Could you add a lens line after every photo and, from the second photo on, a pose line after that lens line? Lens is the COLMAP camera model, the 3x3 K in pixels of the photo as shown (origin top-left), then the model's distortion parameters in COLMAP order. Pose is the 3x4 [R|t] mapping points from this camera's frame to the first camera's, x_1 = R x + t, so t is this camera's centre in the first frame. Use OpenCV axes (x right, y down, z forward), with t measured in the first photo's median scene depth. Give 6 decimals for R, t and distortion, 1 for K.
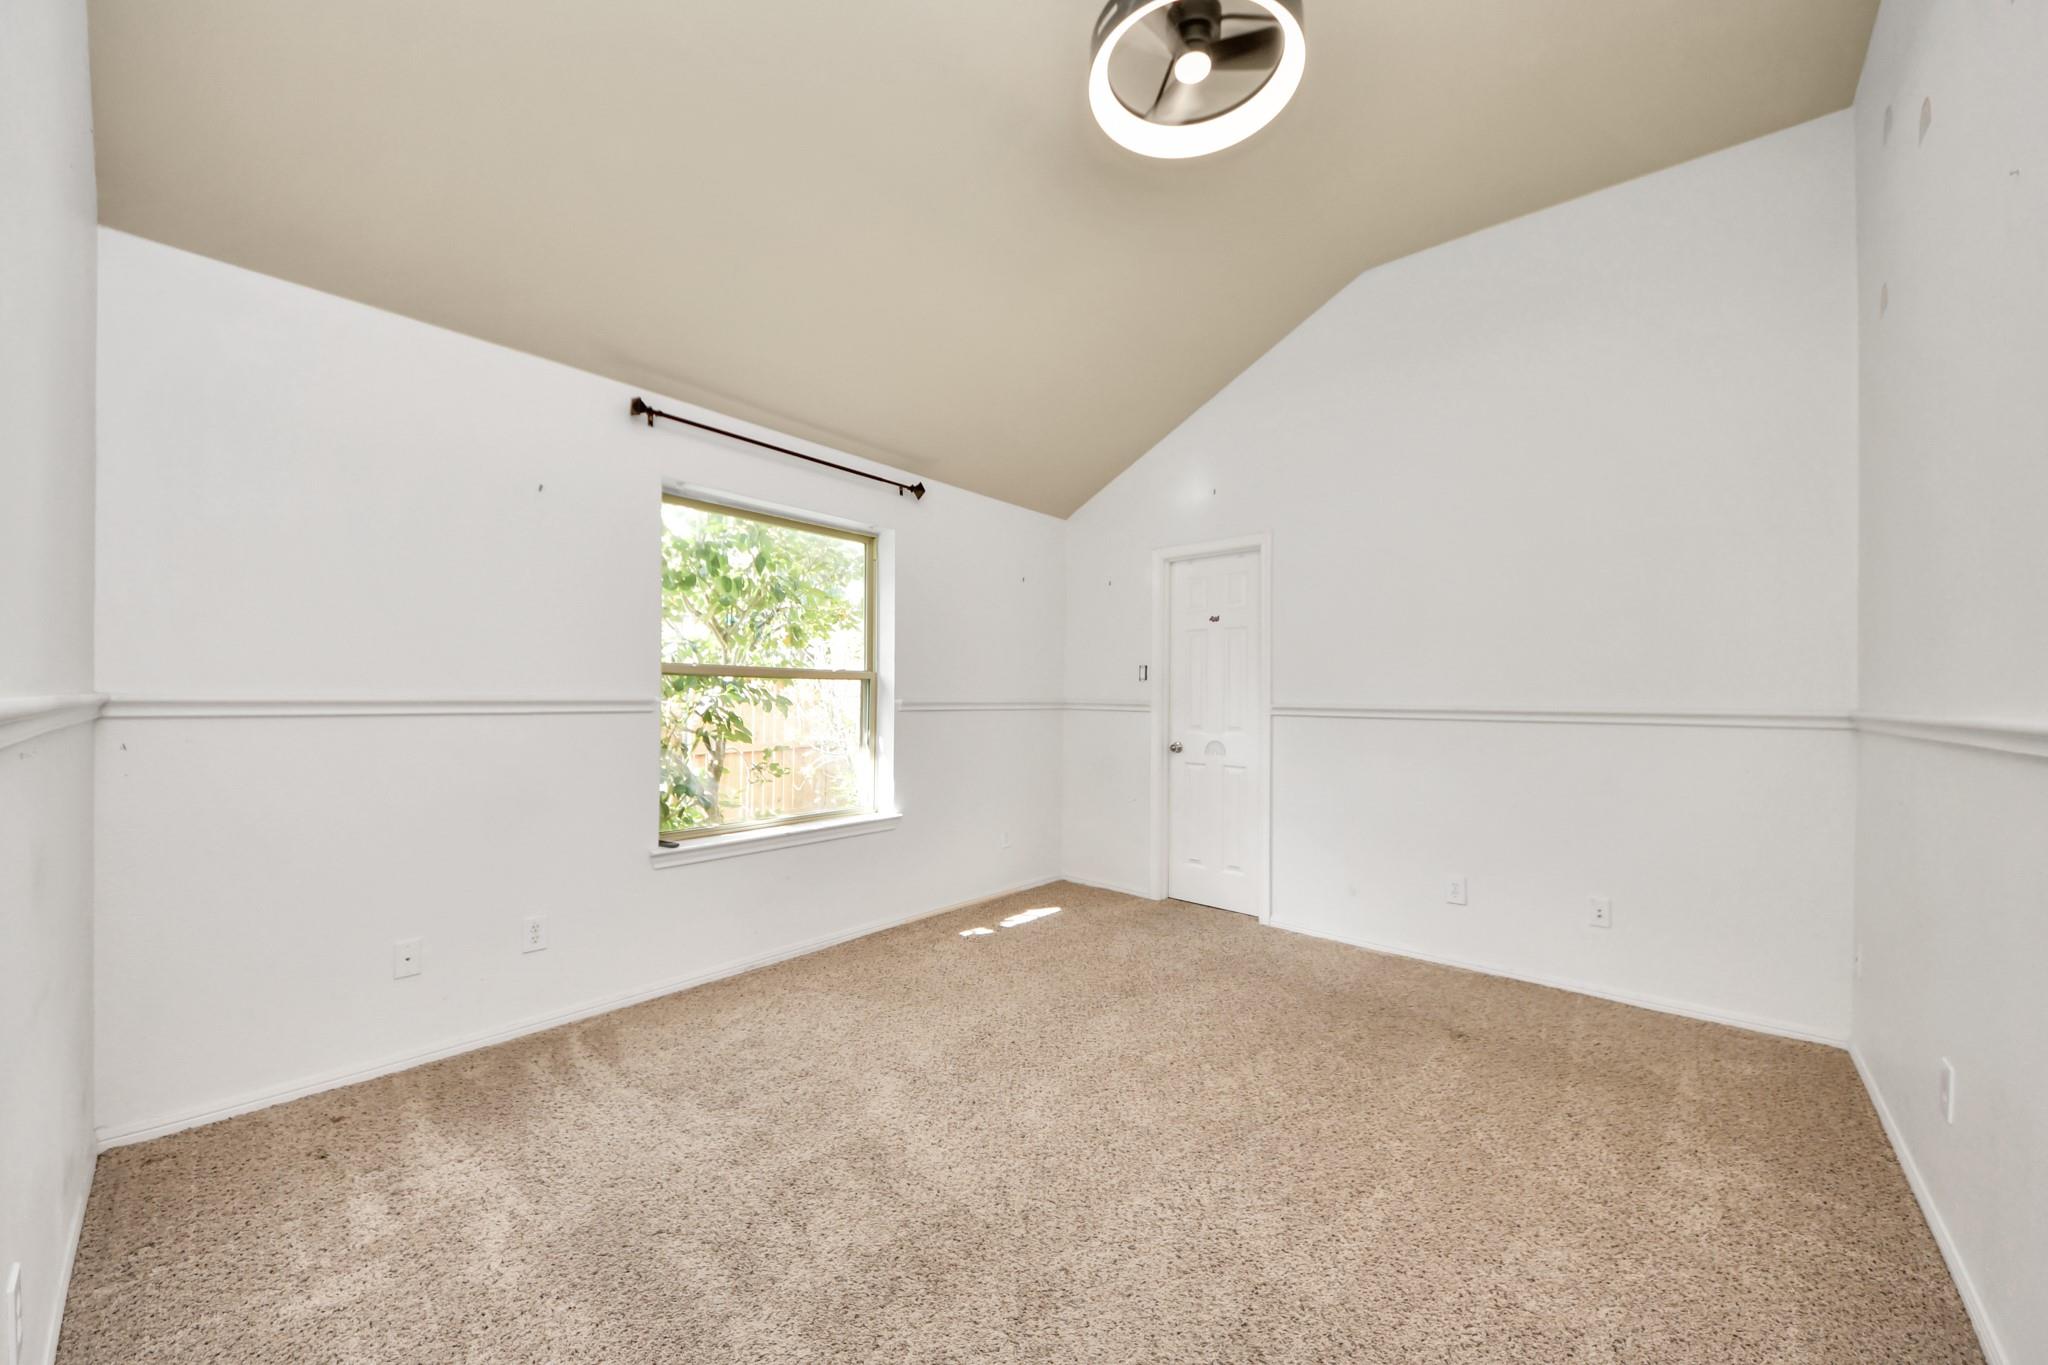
lens RADIAL K [[747.2, 0, 1034.6], [0, 747.2, 694.7], [0, 0, 1]] dist [-0.050799, -0.000166]
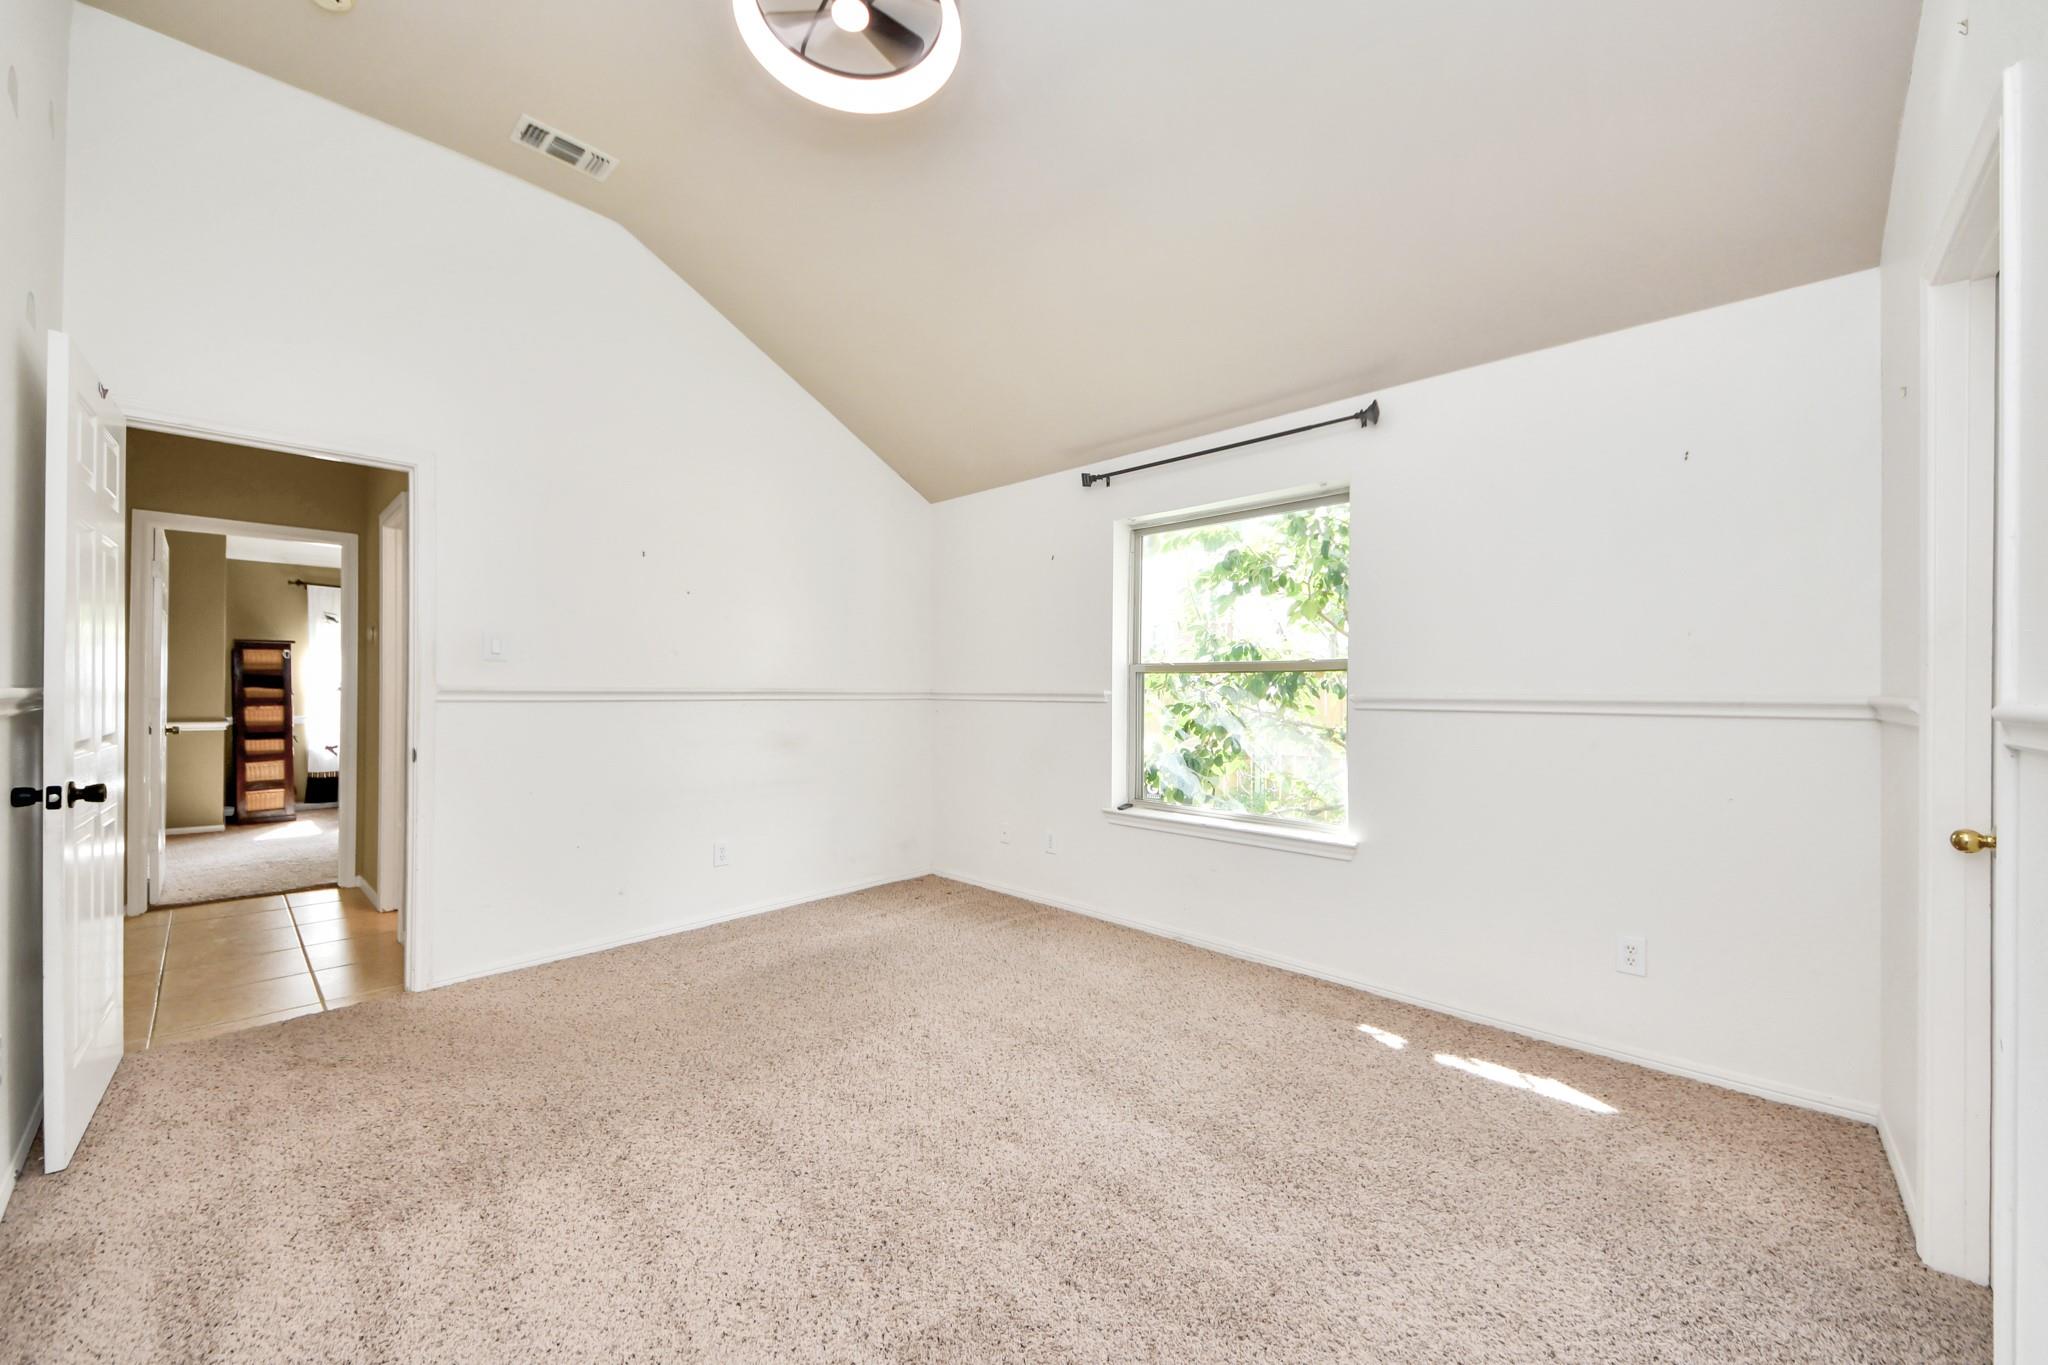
lens RADIAL K [[747.2, 0, 1034.6], [0, 747.2, 694.7], [0, 0, 1]] dist [-0.050799, -0.000166]
pose [[-0.094145, -0.002650, -0.995555, 0.660258], [0.000141, 0.999996, -0.002675, 0.009507], [0.995558, -0.000392, -0.094145, 0.798888]]
